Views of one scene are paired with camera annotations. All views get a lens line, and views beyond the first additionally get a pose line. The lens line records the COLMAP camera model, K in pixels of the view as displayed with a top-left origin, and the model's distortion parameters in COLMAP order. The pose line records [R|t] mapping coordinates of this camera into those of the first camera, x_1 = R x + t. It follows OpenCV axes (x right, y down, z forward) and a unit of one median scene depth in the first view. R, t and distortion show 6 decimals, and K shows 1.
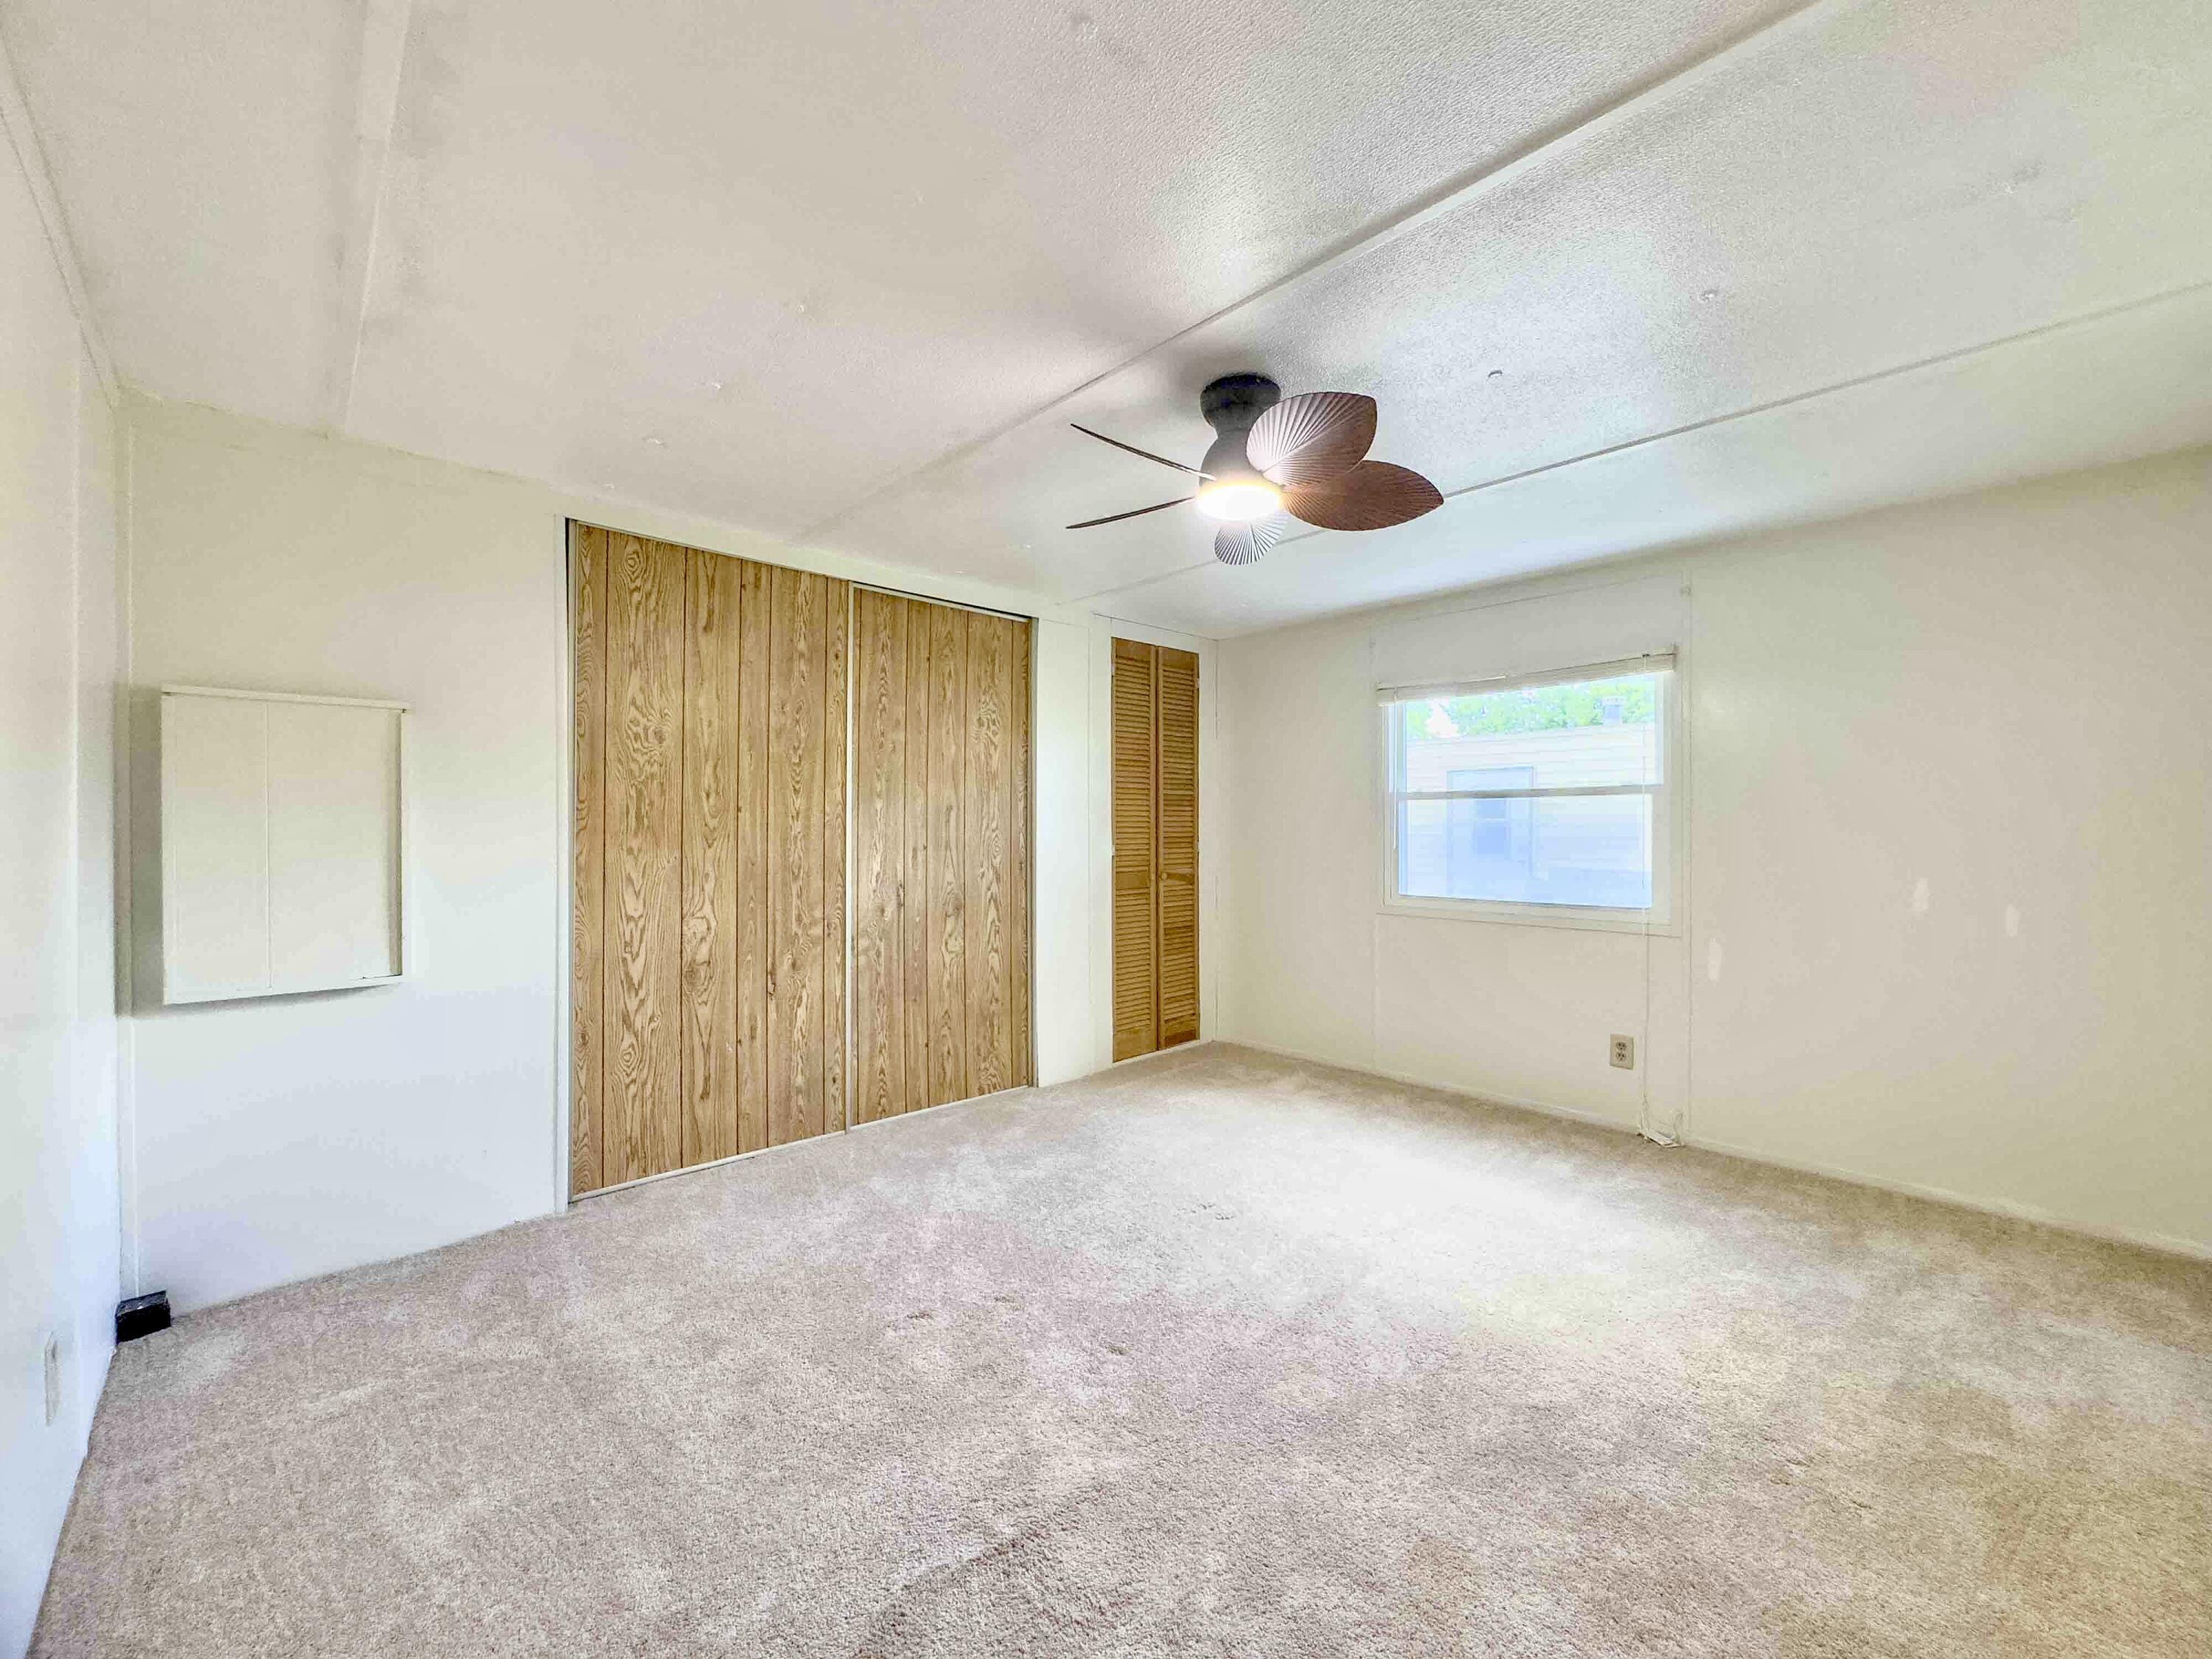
lens RADIAL K [[891.7, 0, 1107.2], [0, 891.7, 827.7], [0, 0, 1]] dist [-0.004262, 0.000798]
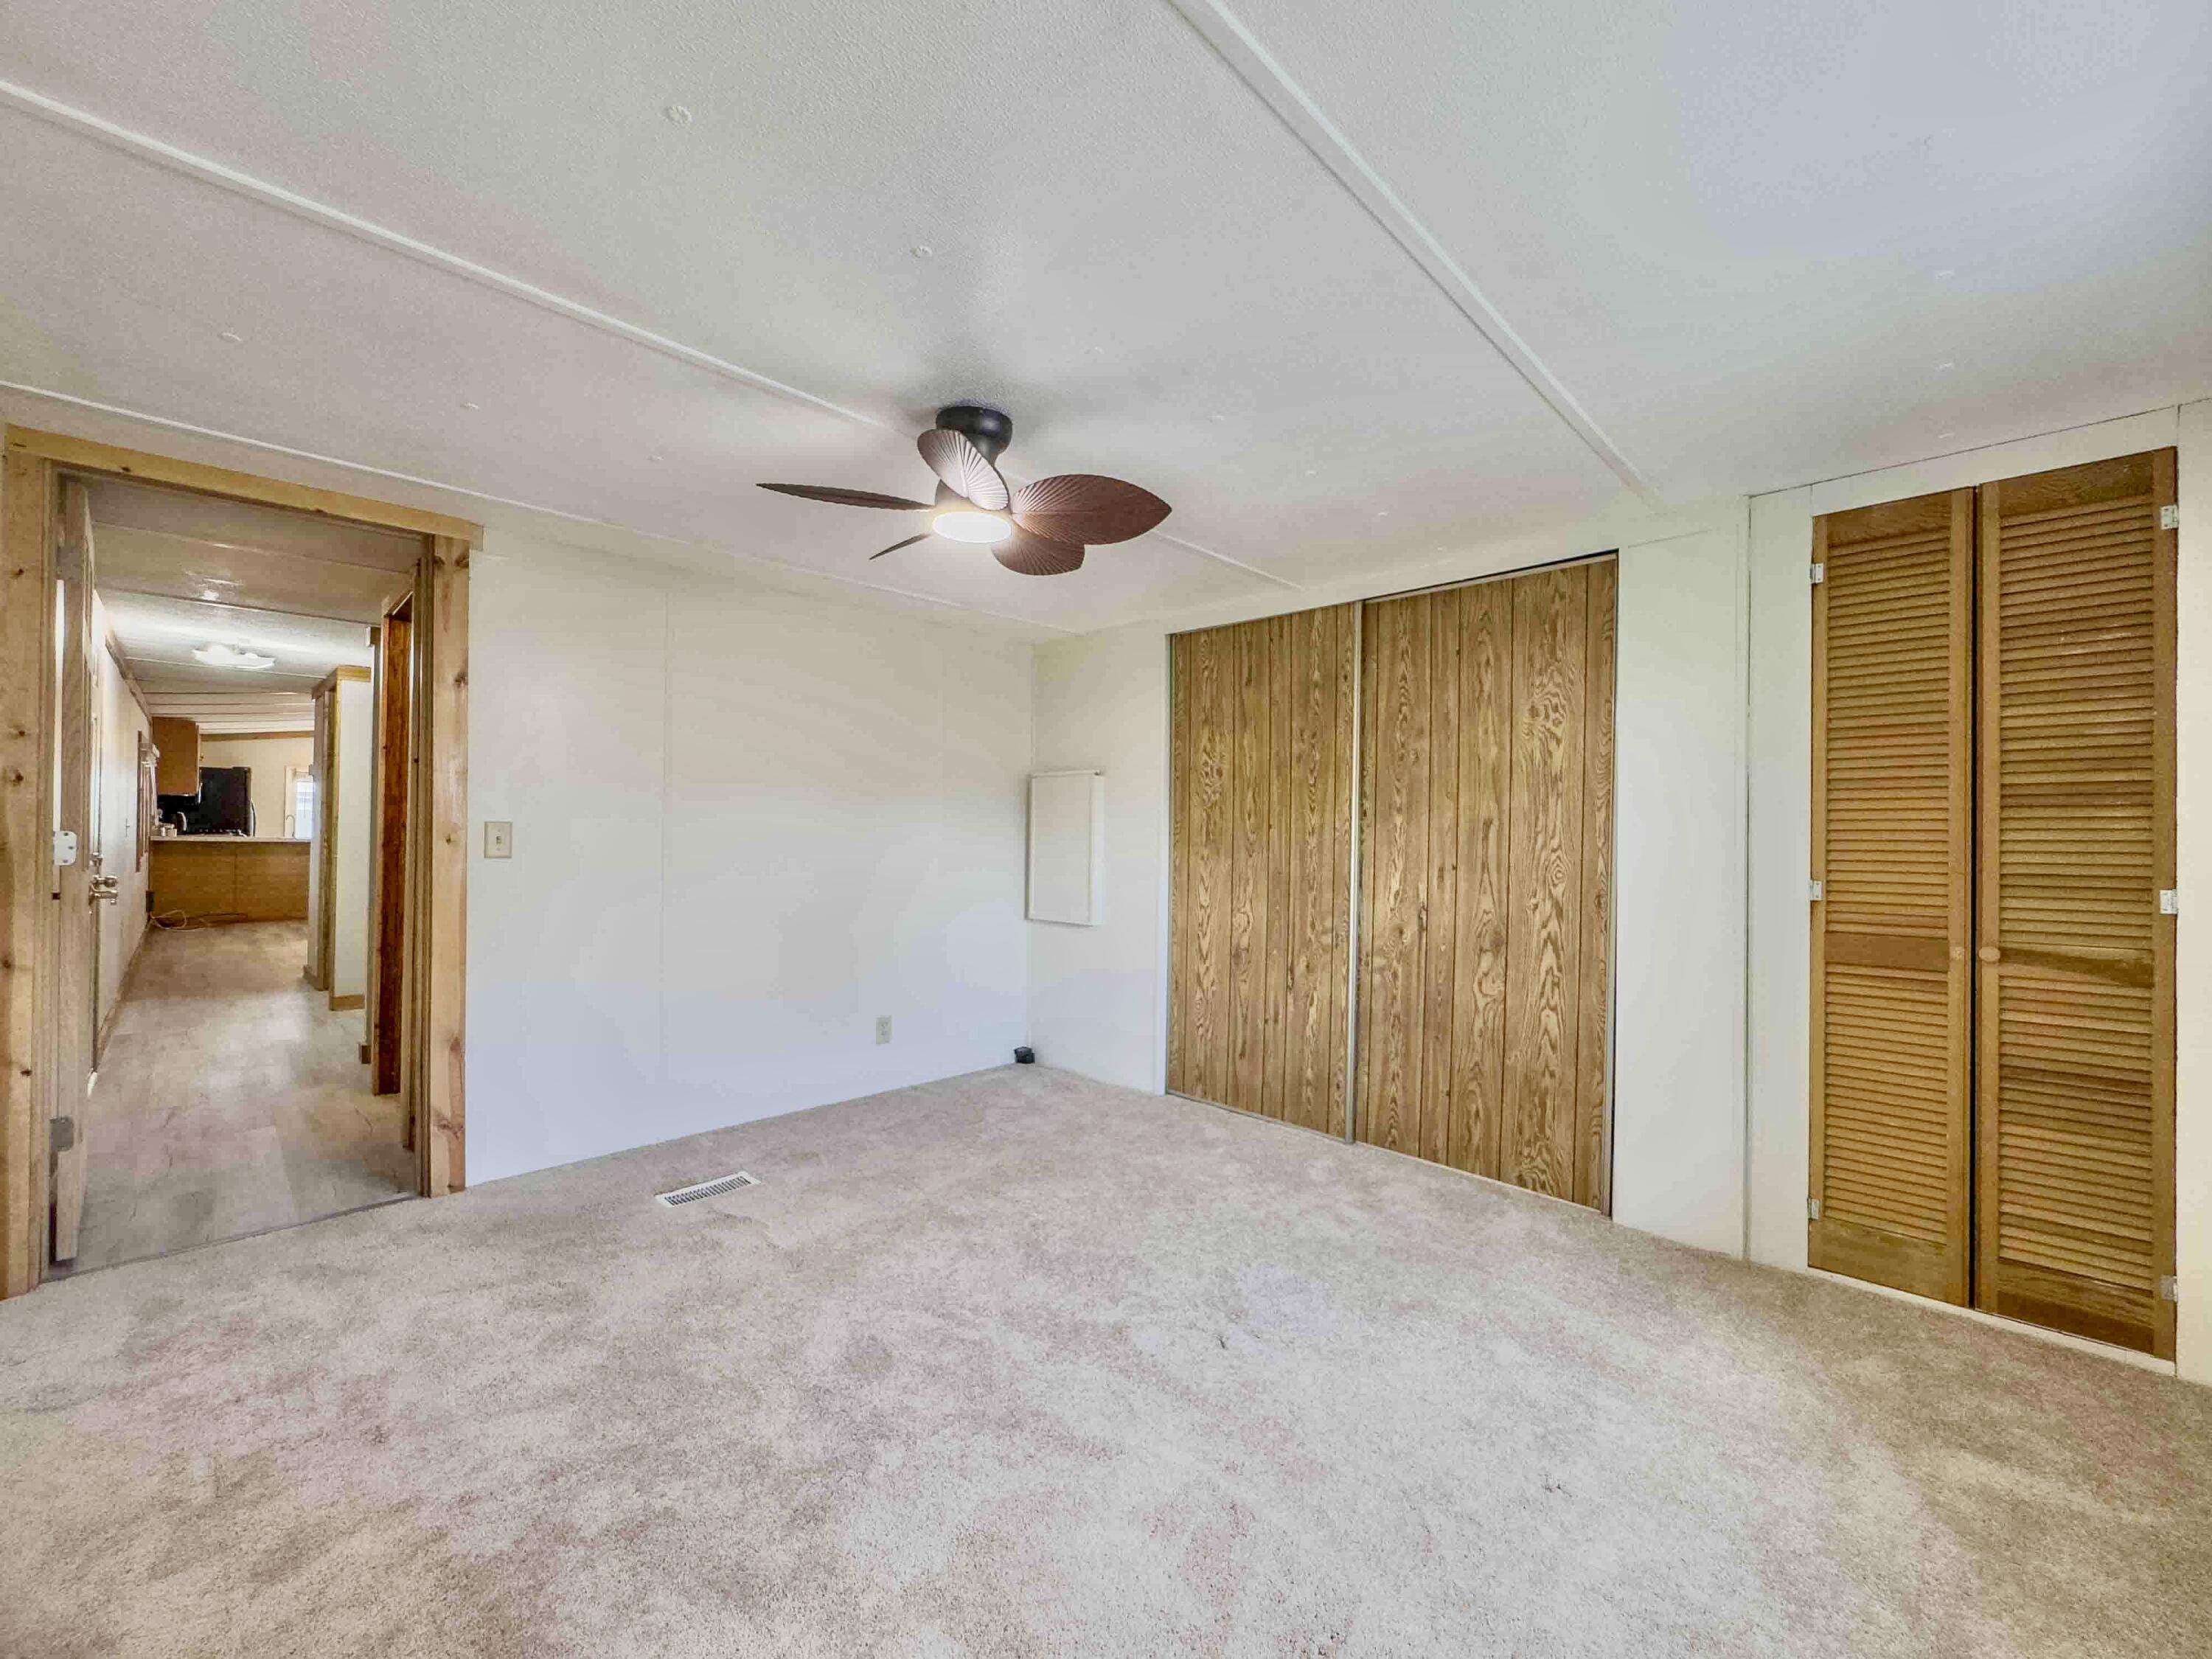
lens RADIAL K [[891.7, 0, 1105.3], [0, 891.7, 831.5], [0, 0, 1]] dist [-0.004262, 0.000798]
pose [[0.034834, -0.007323, -0.999366, 0.761047], [-0.015726, 0.999845, -0.007874, -0.001146], [0.999269, 0.015990, 0.034713, 0.723853]]
